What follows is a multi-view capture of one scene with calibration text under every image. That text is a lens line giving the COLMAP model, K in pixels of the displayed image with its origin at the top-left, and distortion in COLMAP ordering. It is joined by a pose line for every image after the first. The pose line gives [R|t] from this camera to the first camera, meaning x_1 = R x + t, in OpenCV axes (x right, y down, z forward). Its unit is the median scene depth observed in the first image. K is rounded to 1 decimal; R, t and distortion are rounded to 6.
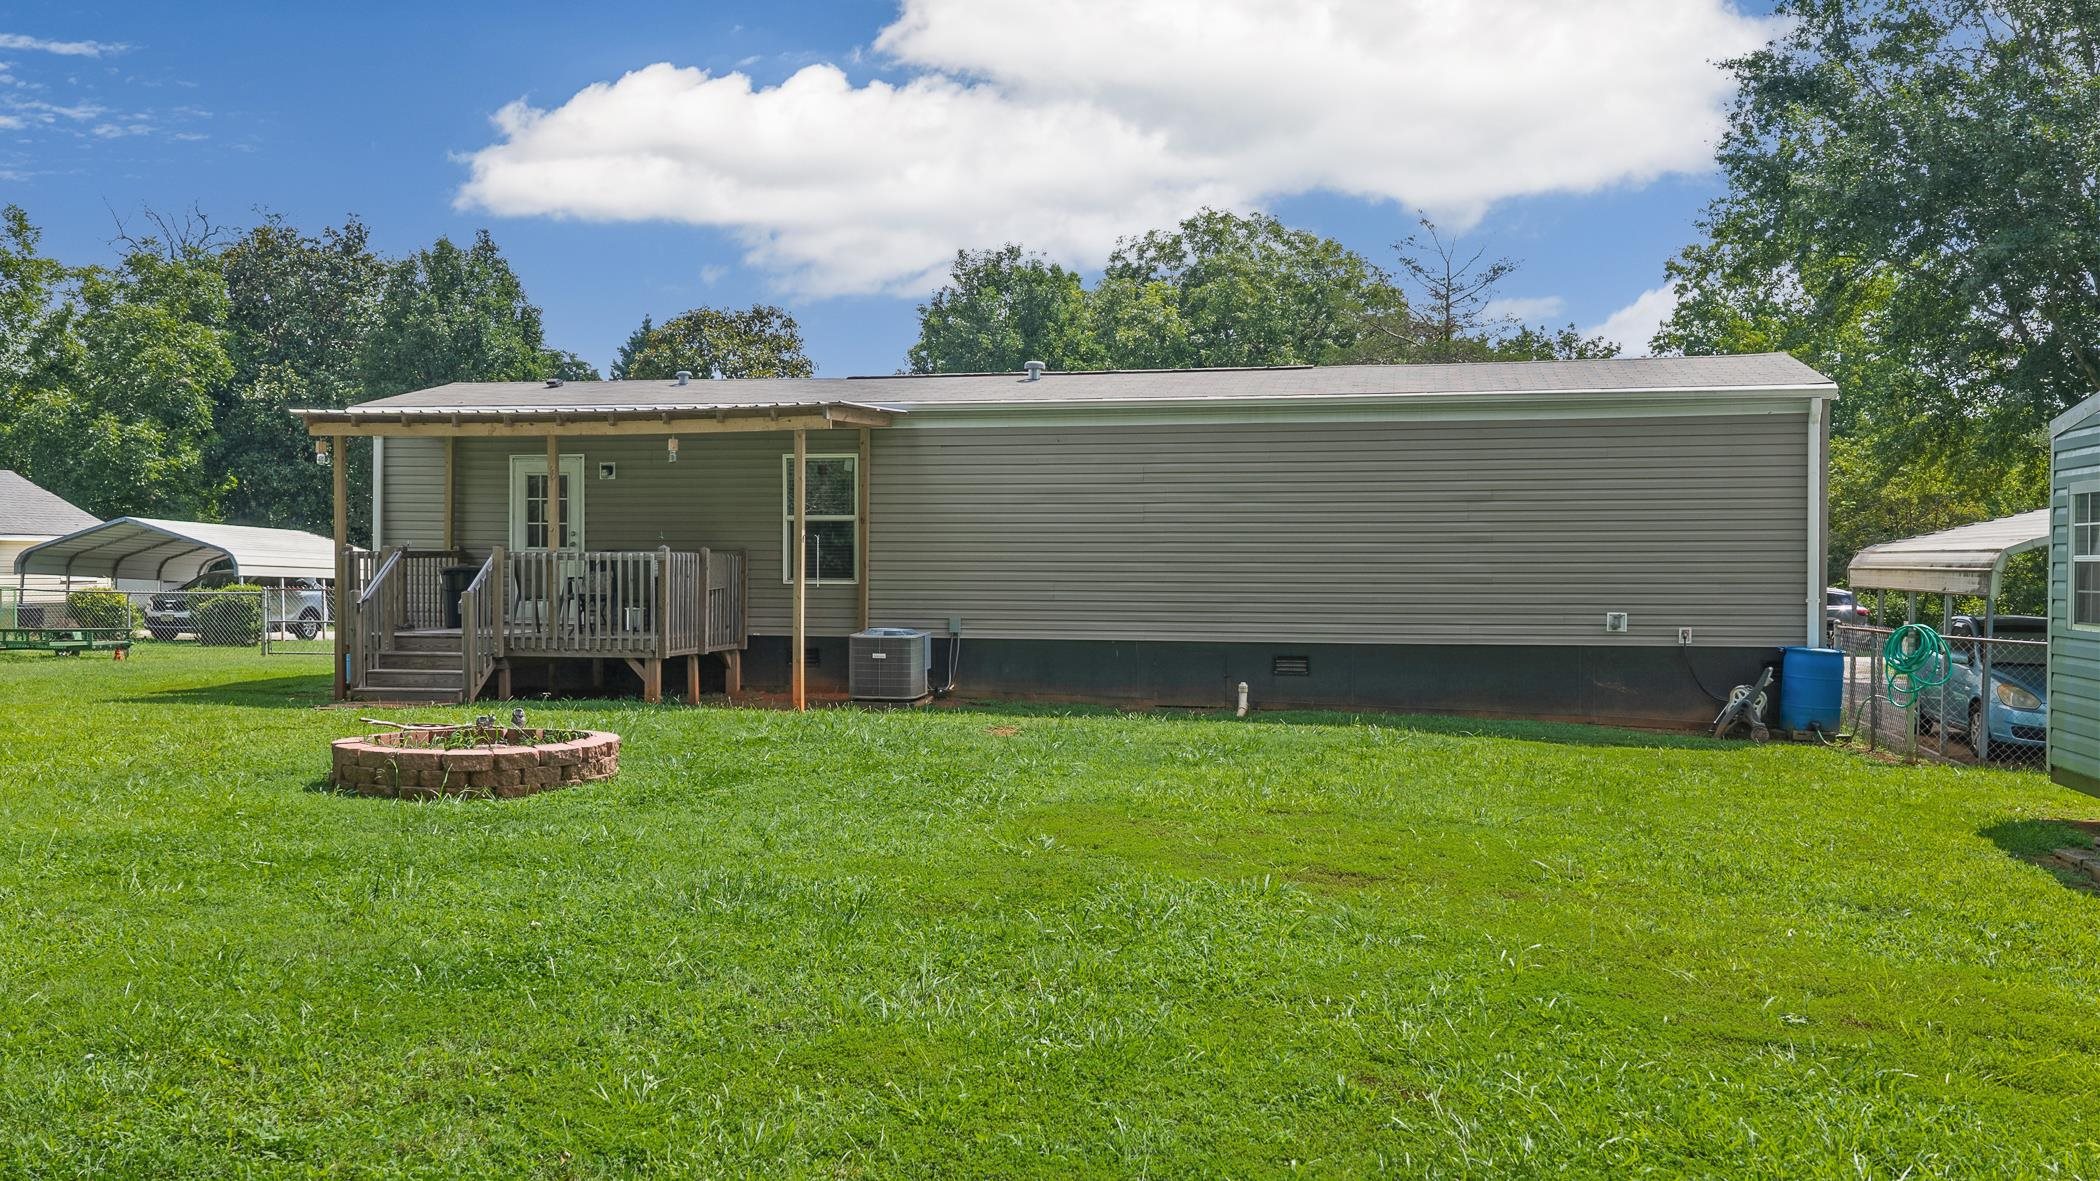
lens RADIAL K [[1747.7, 0, 1050.0], [0, 1747.7, 590.5], [0, 0, 1]] dist [0.059356, -0.080400]
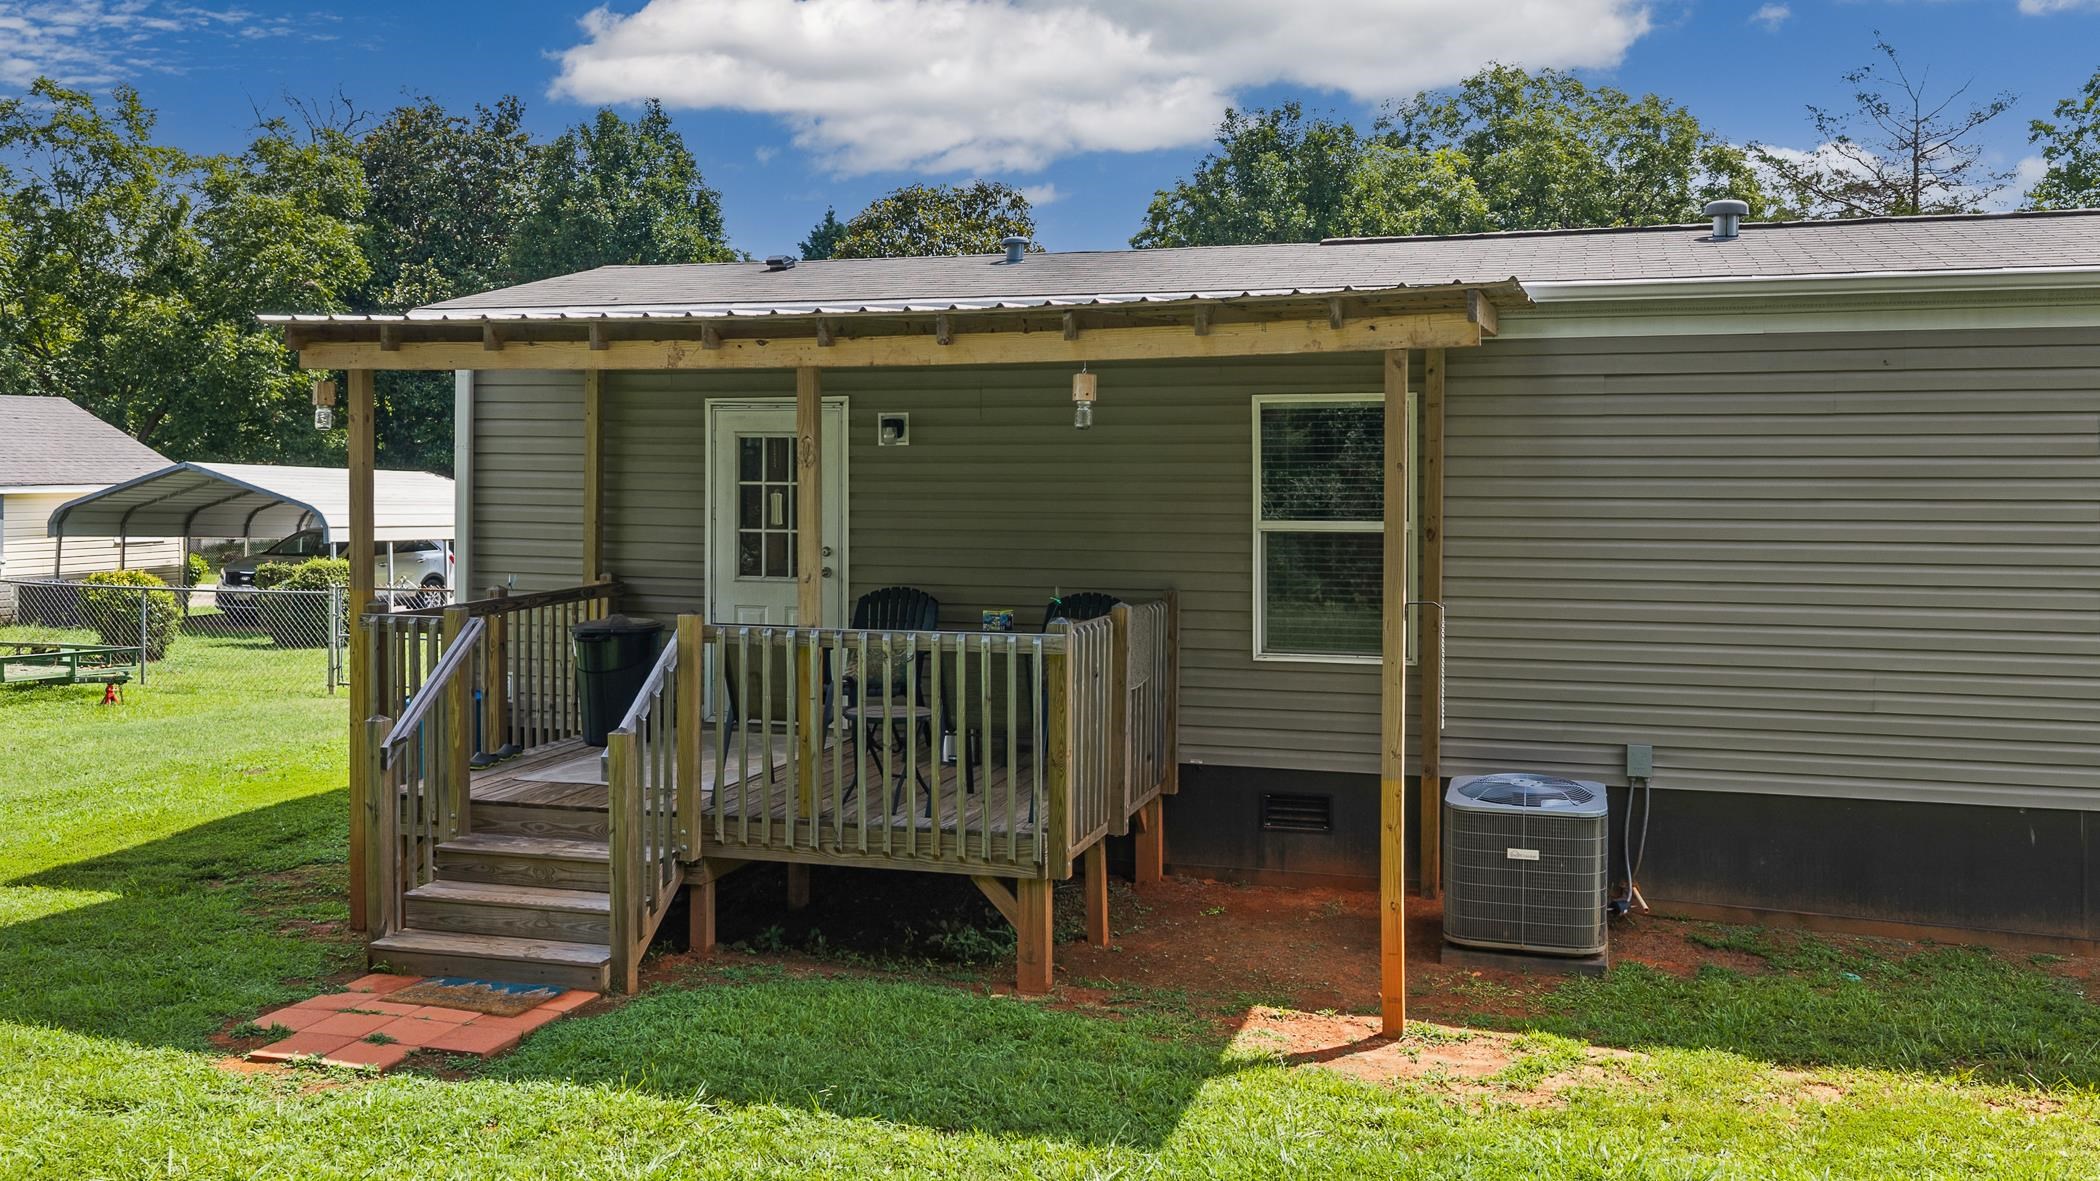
lens RADIAL K [[1741.5, 0, 1050.3], [0, 1741.5, 477.7], [0, 0, 1]] dist [0.037718, -0.007253]
pose [[0.996159, -0.002461, -0.087534, -0.063875], [0.001933, 0.999979, -0.006120, -0.019956], [0.087547, 0.005927, 0.996143, 0.196569]]
